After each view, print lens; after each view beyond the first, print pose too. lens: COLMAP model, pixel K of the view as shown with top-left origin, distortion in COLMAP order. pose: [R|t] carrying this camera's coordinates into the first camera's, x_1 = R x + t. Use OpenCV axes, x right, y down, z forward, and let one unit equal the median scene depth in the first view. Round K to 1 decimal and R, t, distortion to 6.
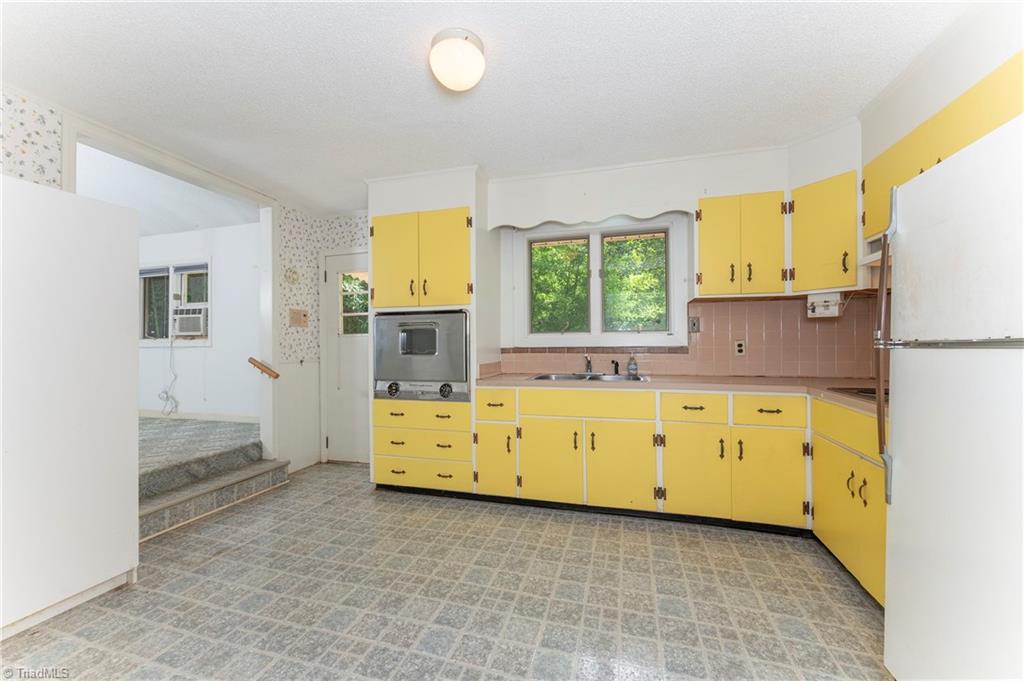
lens RADIAL K [[405.2, 0, 514.6], [0, 405.2, 346.4], [0, 0, 1]] dist [0.000902, 0.000182]
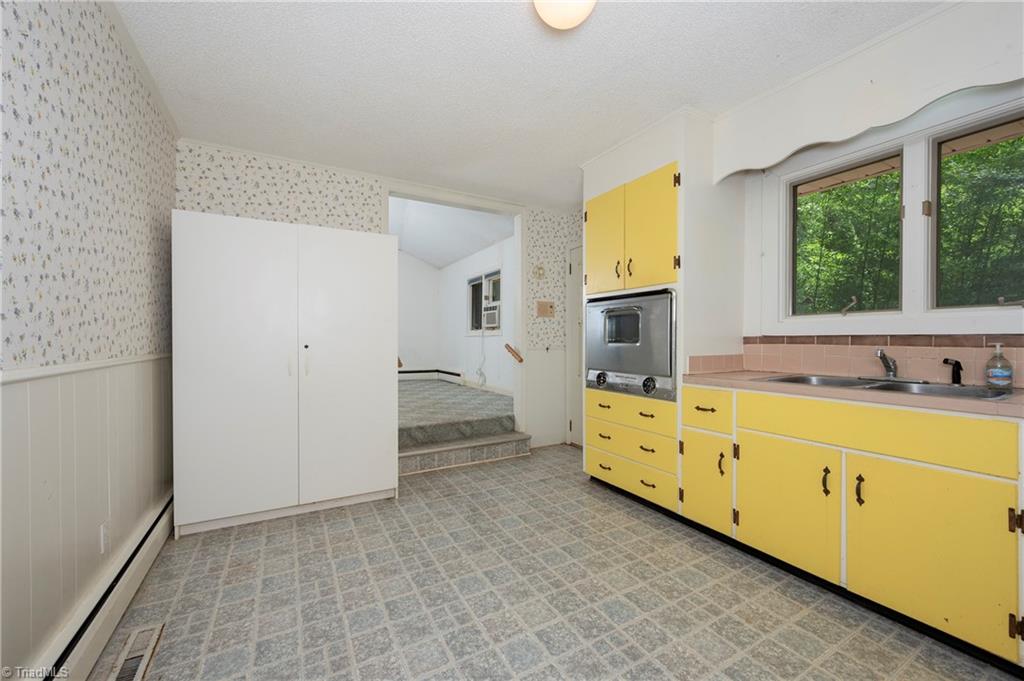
lens RADIAL K [[405.2, 0, 503.3], [0, 405.2, 344.3], [0, 0, 1]] dist [0.000902, 0.000182]
pose [[0.705496, 0.017073, -0.708508, 0.218858], [-0.008177, 0.999839, 0.015950, 0.011231], [0.708667, -0.005459, 0.705522, 0.177793]]
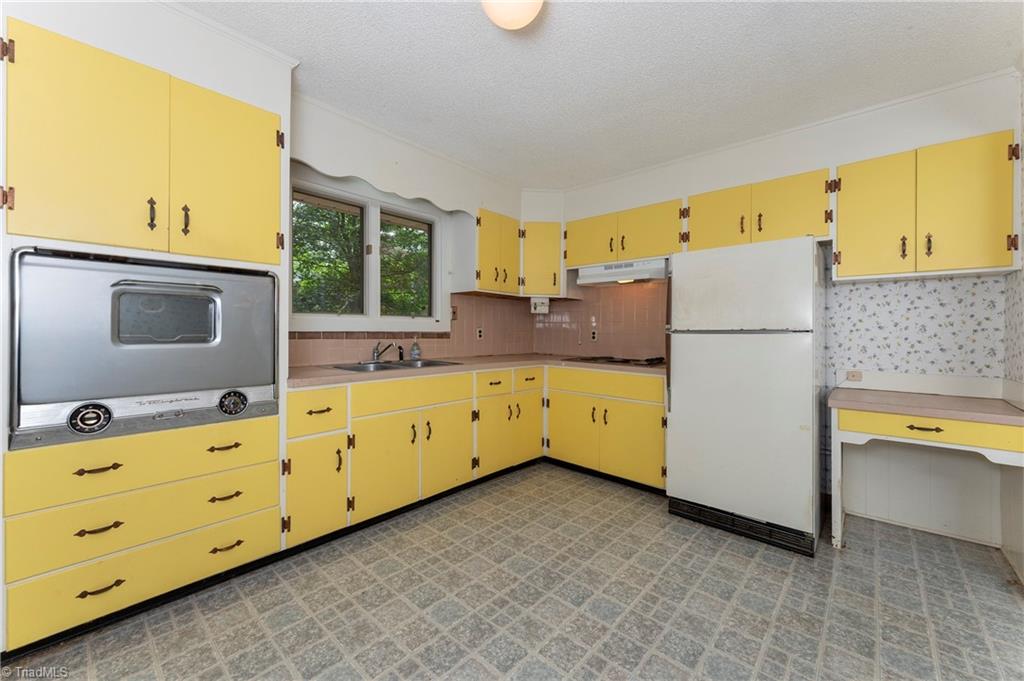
lens RADIAL K [[405.2, 0, 505.5], [0, 405.2, 335.1], [0, 0, 1]] dist [0.000902, 0.000182]
pose [[0.436385, 0.001806, 0.899758, -0.533164], [-0.006109, 0.999981, 0.000955, 0.006598], [-0.899739, -0.005913, 0.436388, 0.379101]]
